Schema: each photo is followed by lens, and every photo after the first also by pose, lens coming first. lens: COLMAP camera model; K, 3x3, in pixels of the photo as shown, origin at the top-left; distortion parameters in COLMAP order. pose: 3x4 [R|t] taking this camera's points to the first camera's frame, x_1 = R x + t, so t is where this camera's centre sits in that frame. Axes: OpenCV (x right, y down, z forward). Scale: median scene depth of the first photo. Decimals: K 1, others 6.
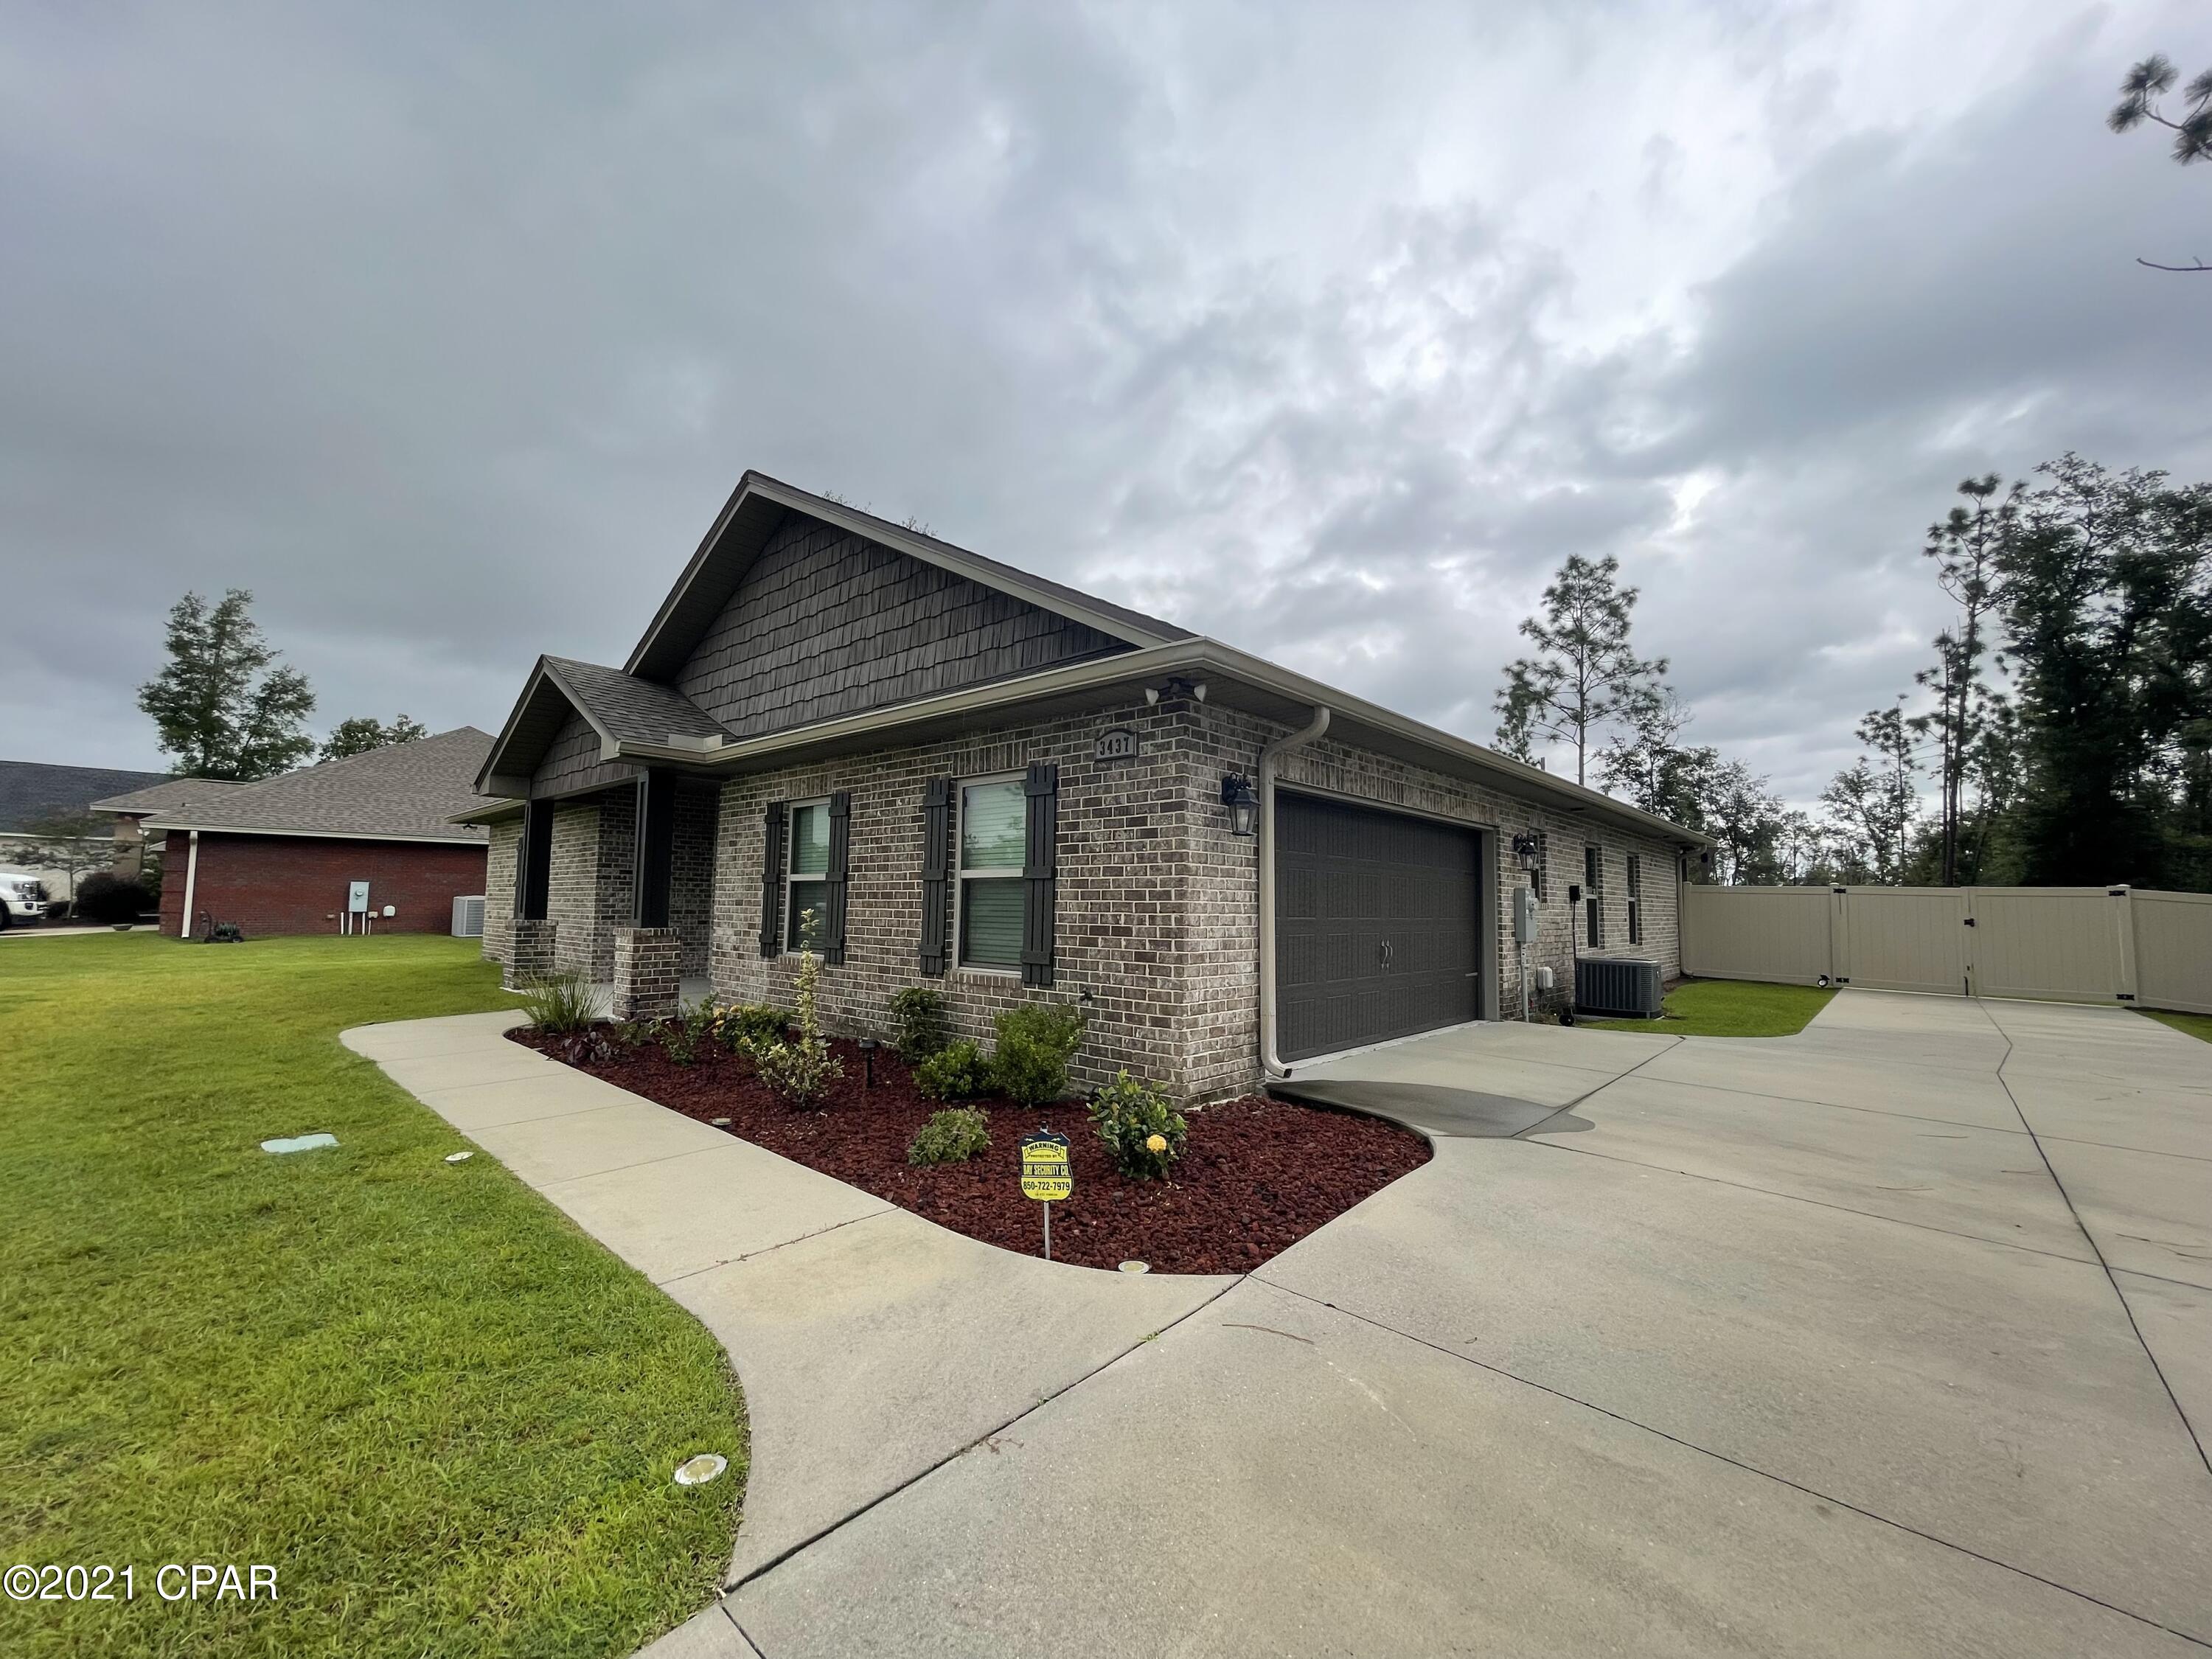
lens RADIAL K [[888.7, 0, 1095.9], [0, 888.7, 834.1], [0, 0, 1]] dist [-0.001297, -0.000017]
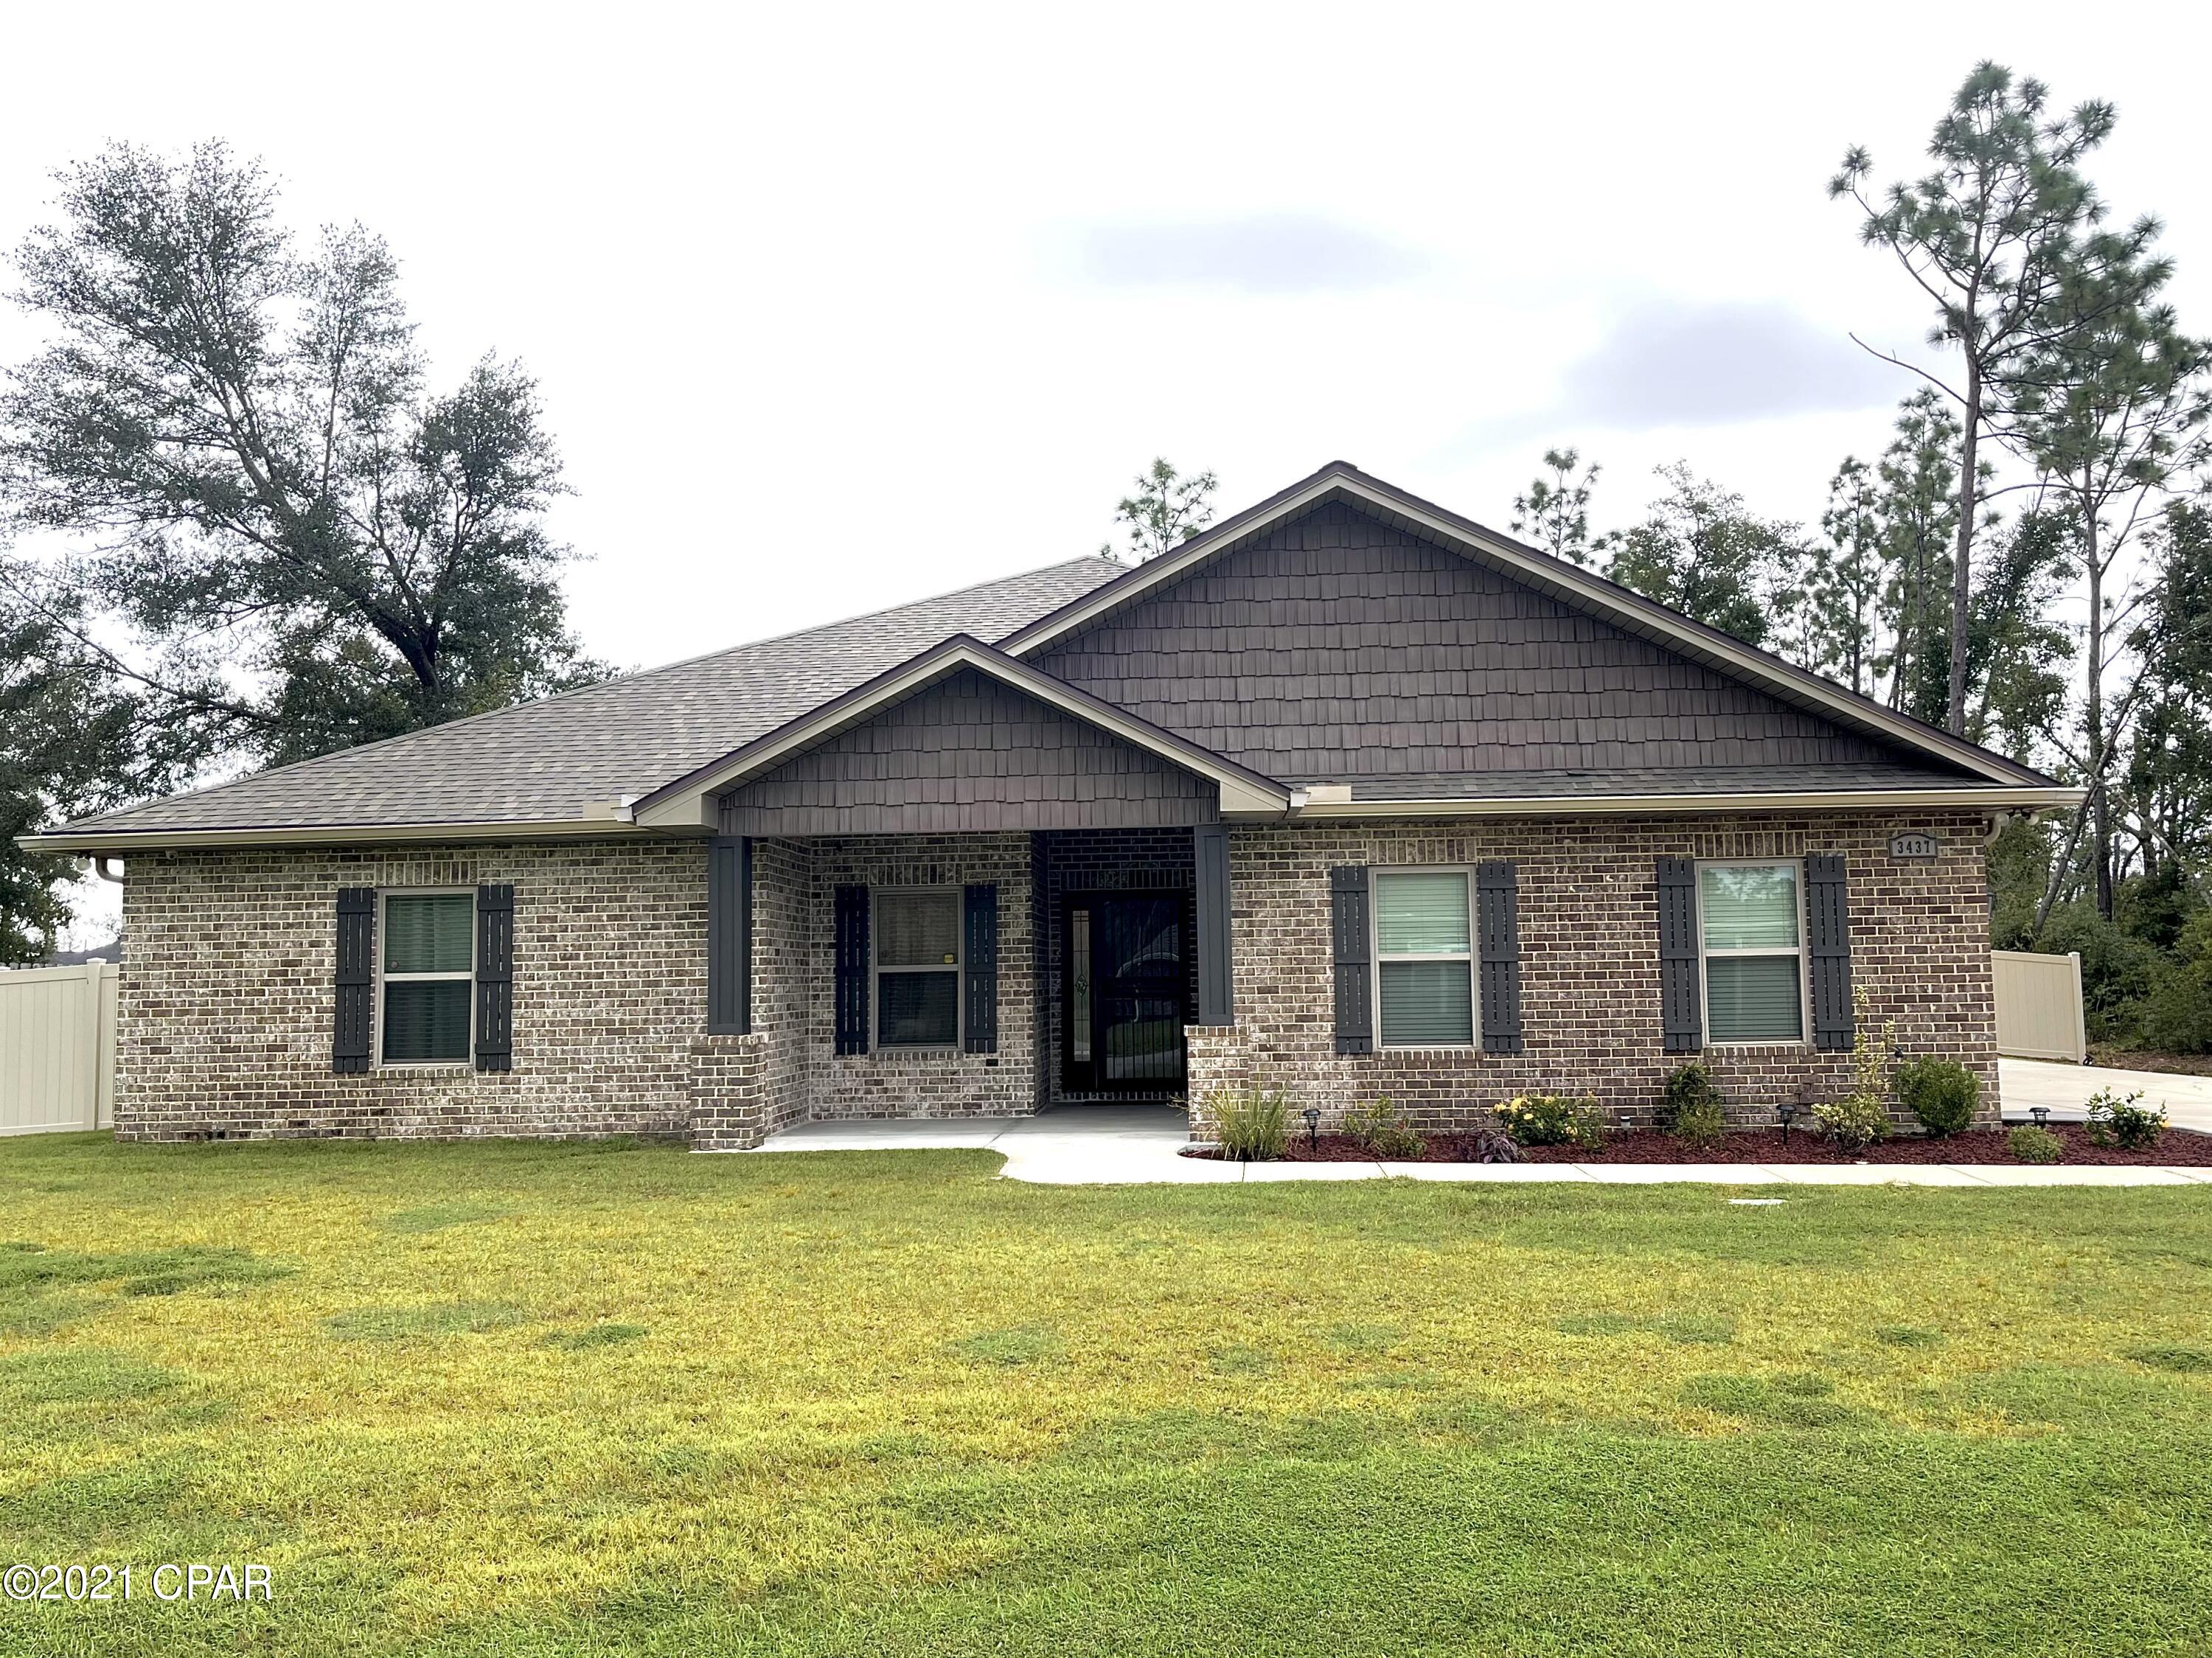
lens RADIAL K [[1760.2, 0, 1118.1], [0, 1760.2, 819.6], [0, 0, 1]] dist [0.058173, -0.077584]
pose [[0.776282, 0.029647, 0.629688, -1.877679], [-0.022169, 0.999560, -0.019731, -0.051050], [-0.629996, 0.001357, 0.776597, -0.162846]]
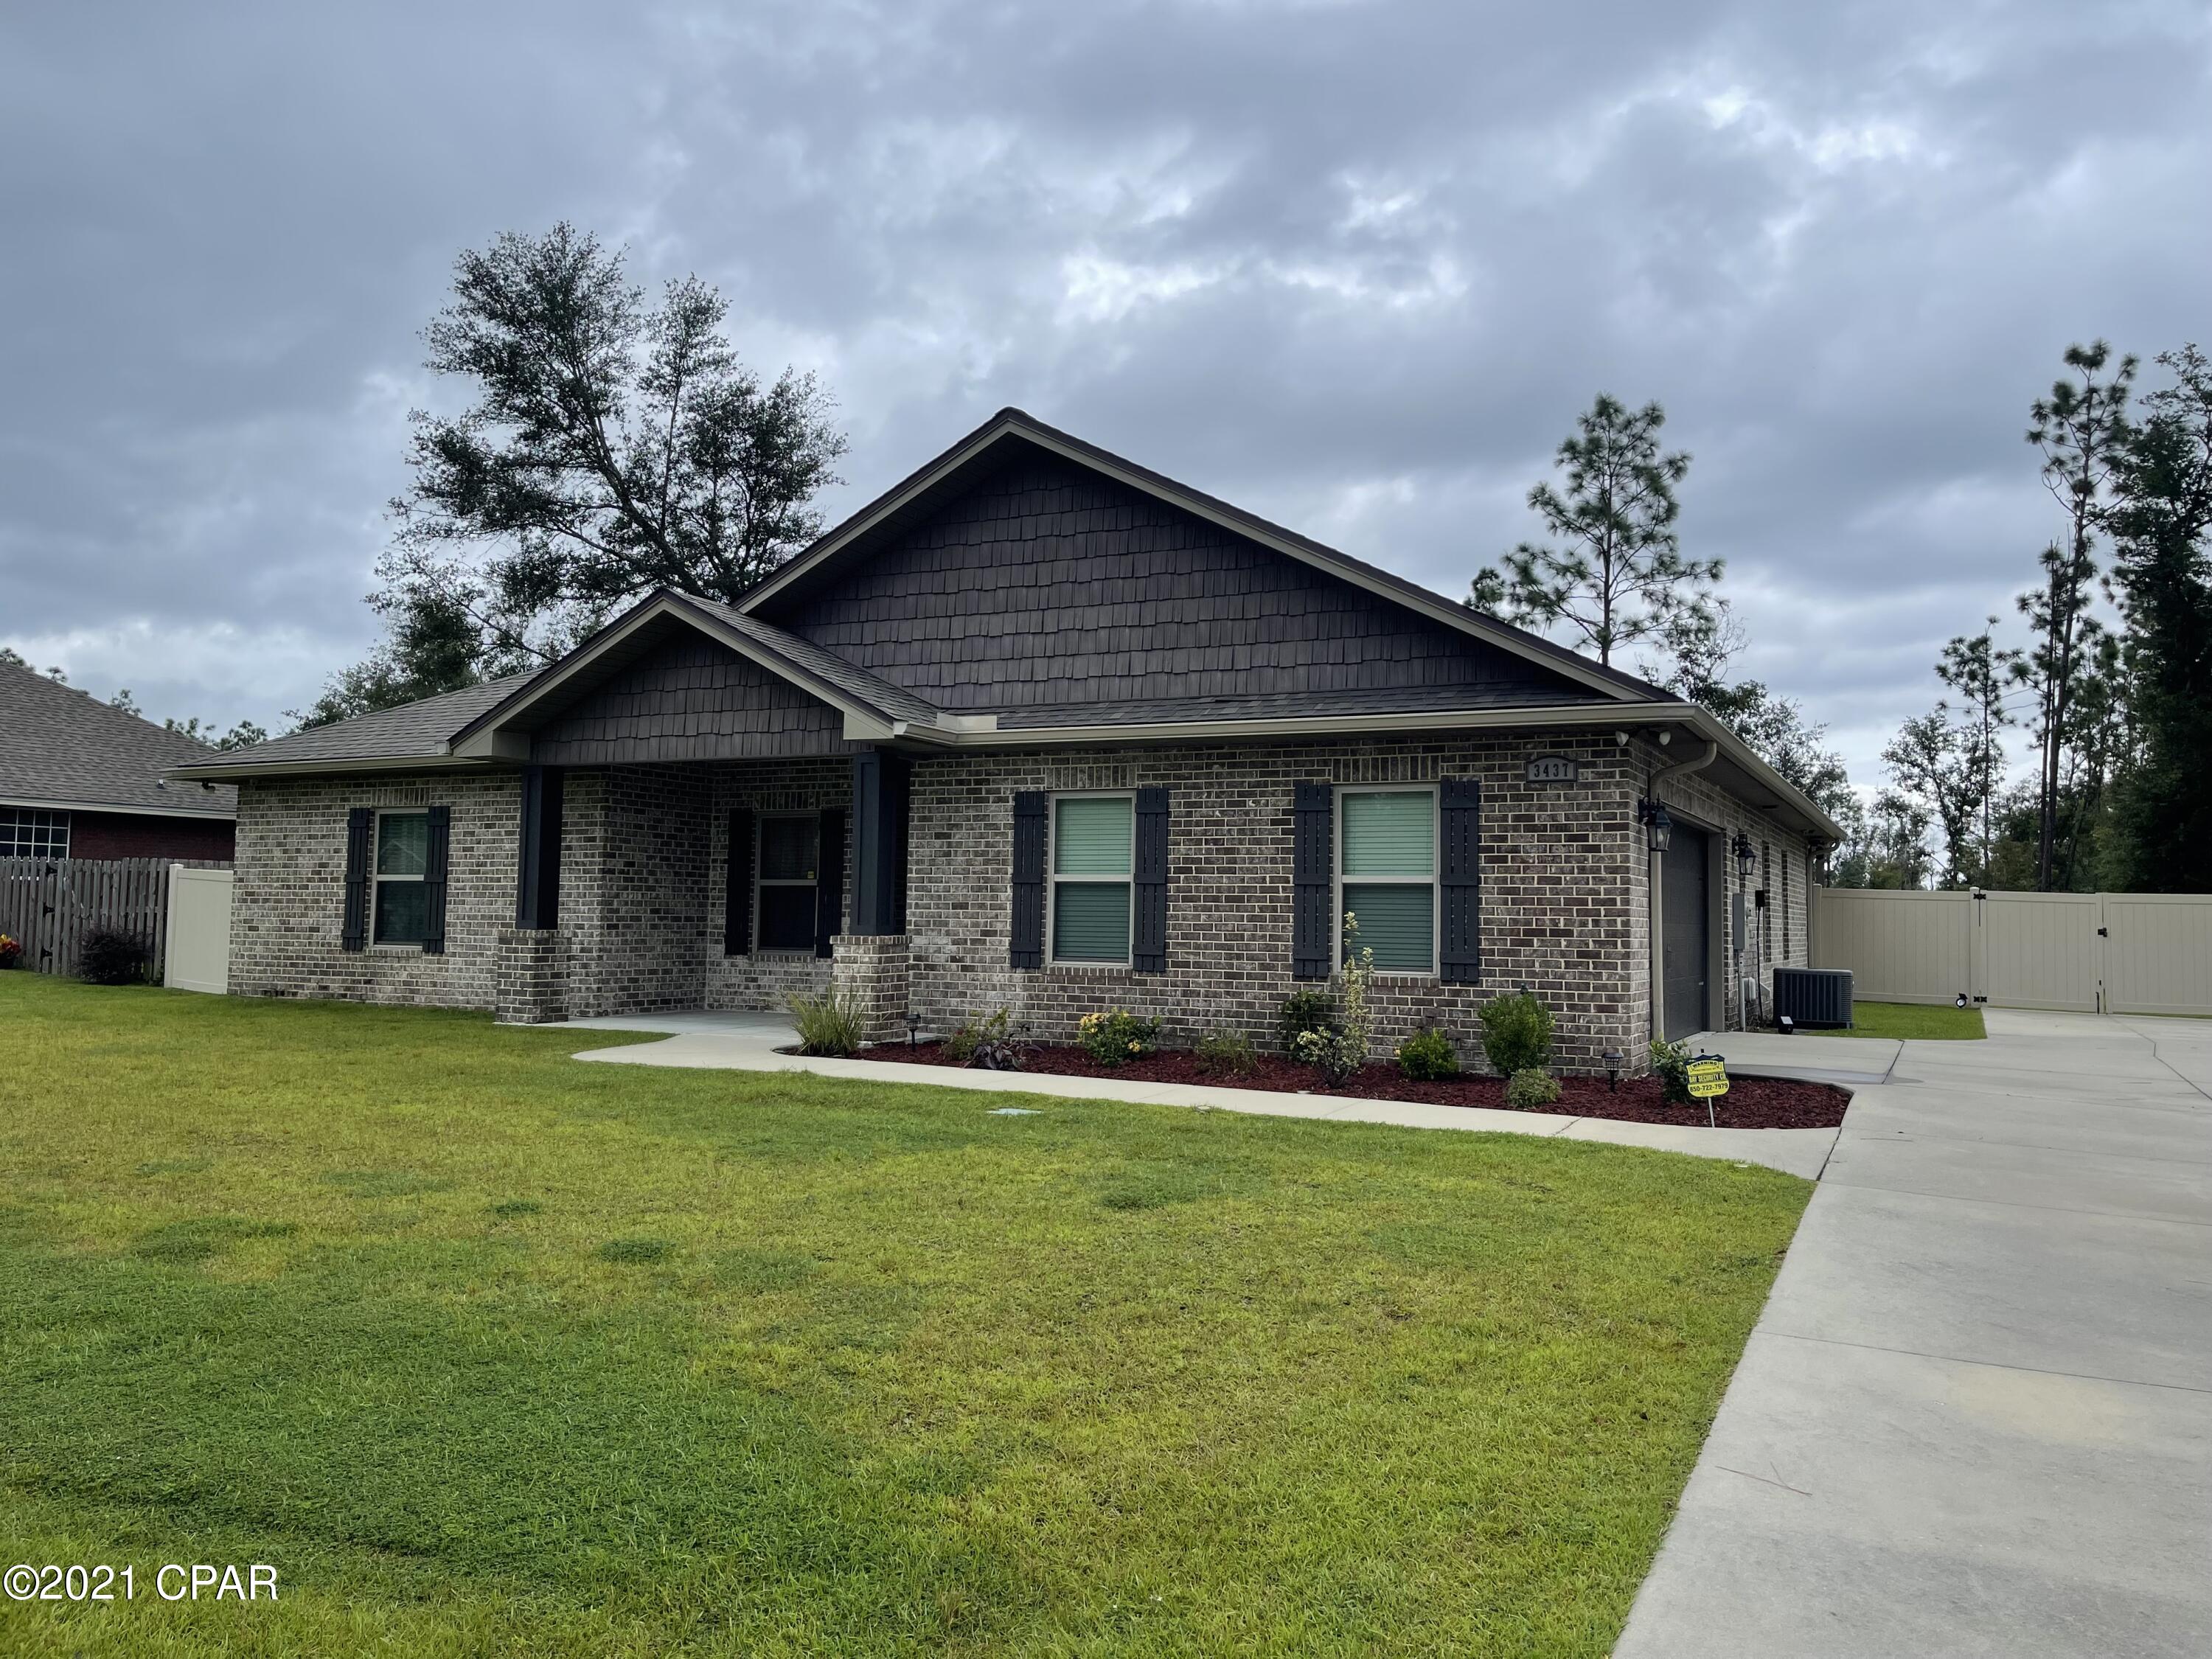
lens RADIAL K [[1655.7, 0, 1112.0], [0, 1655.7, 798.9], [0, 0, 1]] dist [0.097130, -0.209414]
pose [[0.963440, 0.019668, 0.267202, -0.864997], [-0.022786, 0.999704, 0.008573, -0.053811], [-0.266954, -0.014348, 0.963602, -0.718130]]
